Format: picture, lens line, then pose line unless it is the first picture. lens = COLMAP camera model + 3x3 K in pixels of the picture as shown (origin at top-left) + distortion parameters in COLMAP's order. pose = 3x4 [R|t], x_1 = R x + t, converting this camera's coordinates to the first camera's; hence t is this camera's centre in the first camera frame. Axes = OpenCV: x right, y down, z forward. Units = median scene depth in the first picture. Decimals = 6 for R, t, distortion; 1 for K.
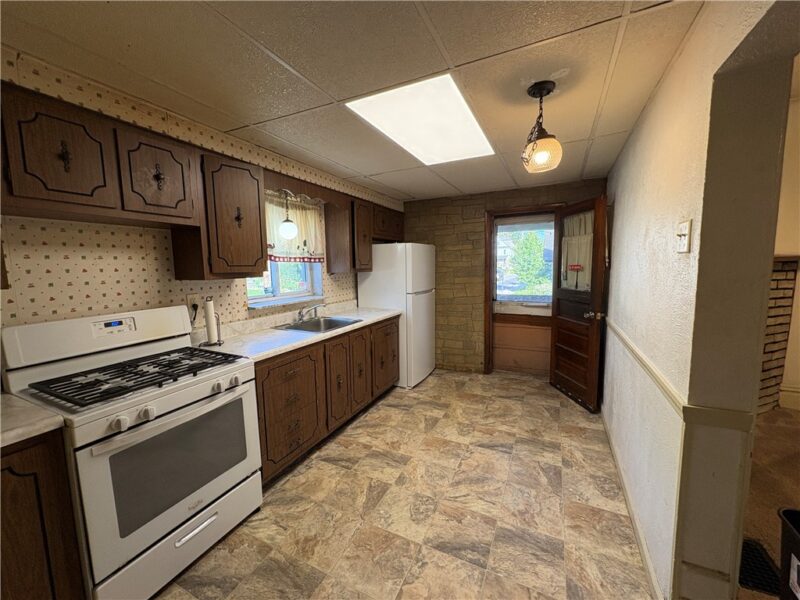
lens RADIAL K [[324.1, 0, 400.0], [0, 324.1, 300.0], [0, 0, 1]] dist [0.010622, 0.000078]
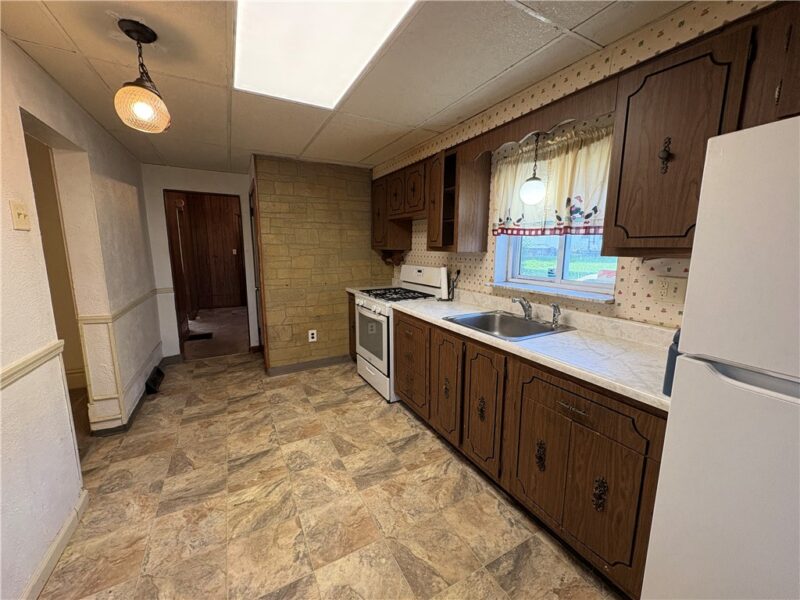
lens RADIAL K [[324.1, 0, 400.0], [0, 324.1, 300.0], [0, 0, 1]] dist [0.010622, 0.000078]
pose [[-0.597762, 0.144073, -0.788621, 0.599440], [-0.080538, 0.967950, 0.237881, -0.170577], [0.797618, 0.205710, -0.567000, 1.627665]]
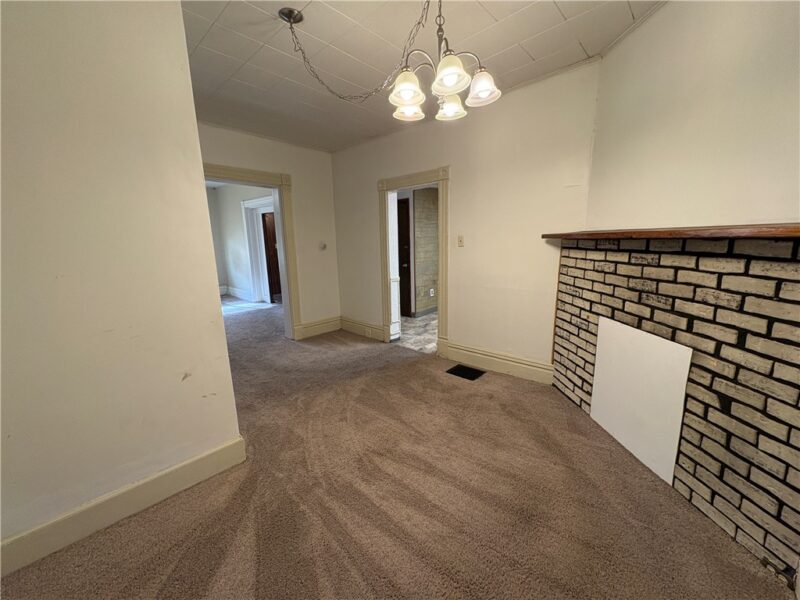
lens RADIAL K [[324.1, 0, 400.0], [0, 324.1, 300.0], [0, 0, 1]] dist [0.010622, 0.000078]
pose [[-0.304772, 0.206794, -0.929704, 0.943193], [-0.075198, 0.967872, 0.239935, -0.055648], [0.949452, 0.143037, -0.279430, 0.340592]]
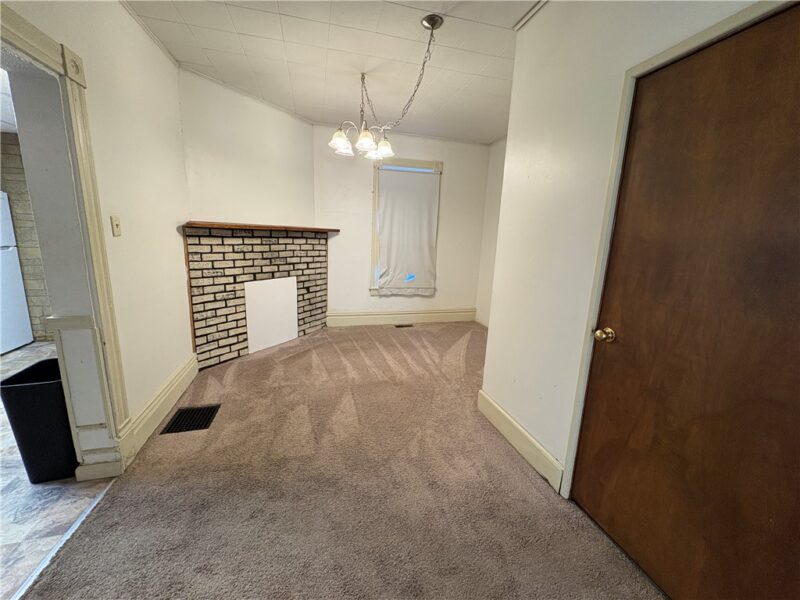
lens RADIAL K [[324.1, 0, 400.0], [0, 324.1, 300.0], [0, 0, 1]] dist [0.010622, 0.000078]
pose [[0.760090, -0.079823, 0.644896, 0.250811], [0.019963, 0.994827, 0.099607, 0.029837], [-0.649511, -0.062836, 0.757751, -0.227233]]
